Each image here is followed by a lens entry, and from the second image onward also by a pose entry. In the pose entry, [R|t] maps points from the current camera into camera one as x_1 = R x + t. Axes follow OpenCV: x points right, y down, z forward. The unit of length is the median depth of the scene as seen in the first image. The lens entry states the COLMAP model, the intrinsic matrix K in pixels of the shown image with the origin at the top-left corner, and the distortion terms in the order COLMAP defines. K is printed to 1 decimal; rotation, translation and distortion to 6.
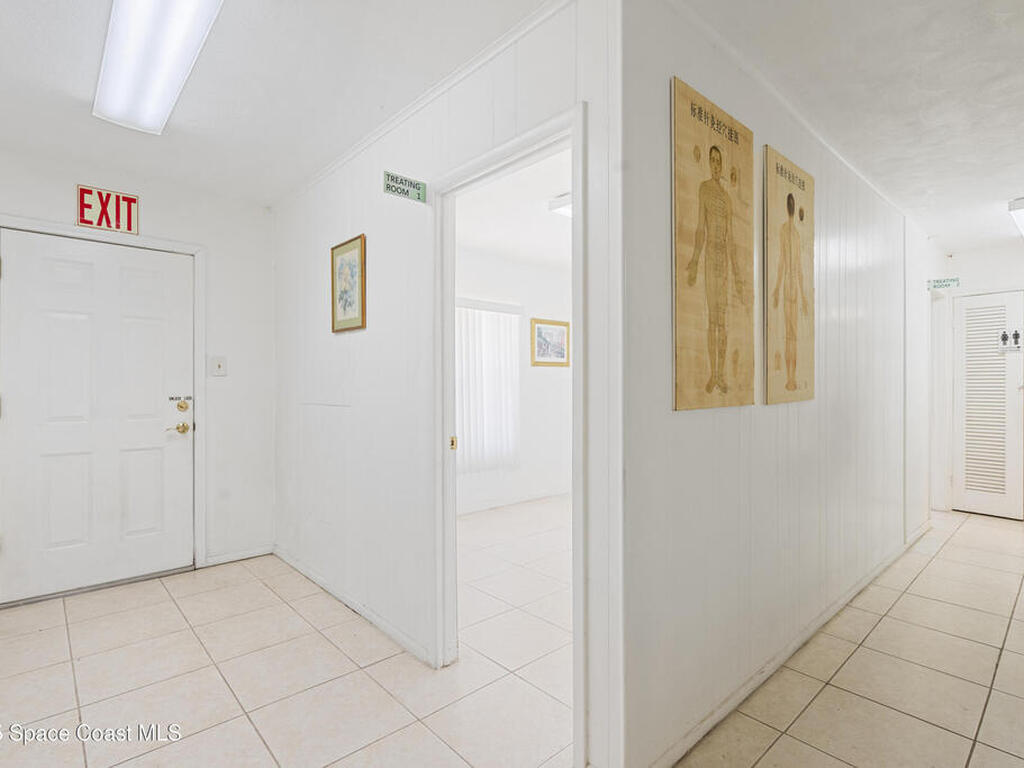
lens RADIAL K [[527.1, 0, 510.8], [0, 527.1, 382.8], [0, 0, 1]] dist [-0.002329, 0.003413]
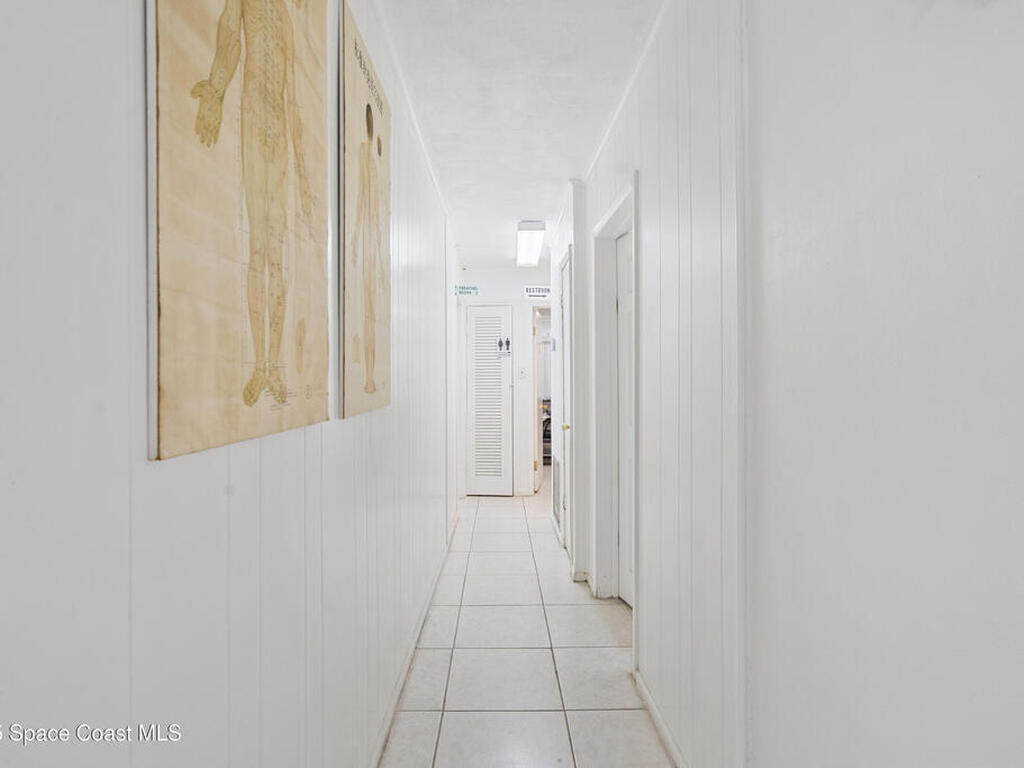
lens RADIAL K [[527.1, 0, 508.1], [0, 527.1, 382.0], [0, 0, 1]] dist [-0.002329, 0.003413]
pose [[0.671322, -0.000887, 0.741166, 0.178643], [0.000938, 0.999999, 0.000347, -0.001045], [-0.741166, 0.000463, 0.671322, 0.500984]]
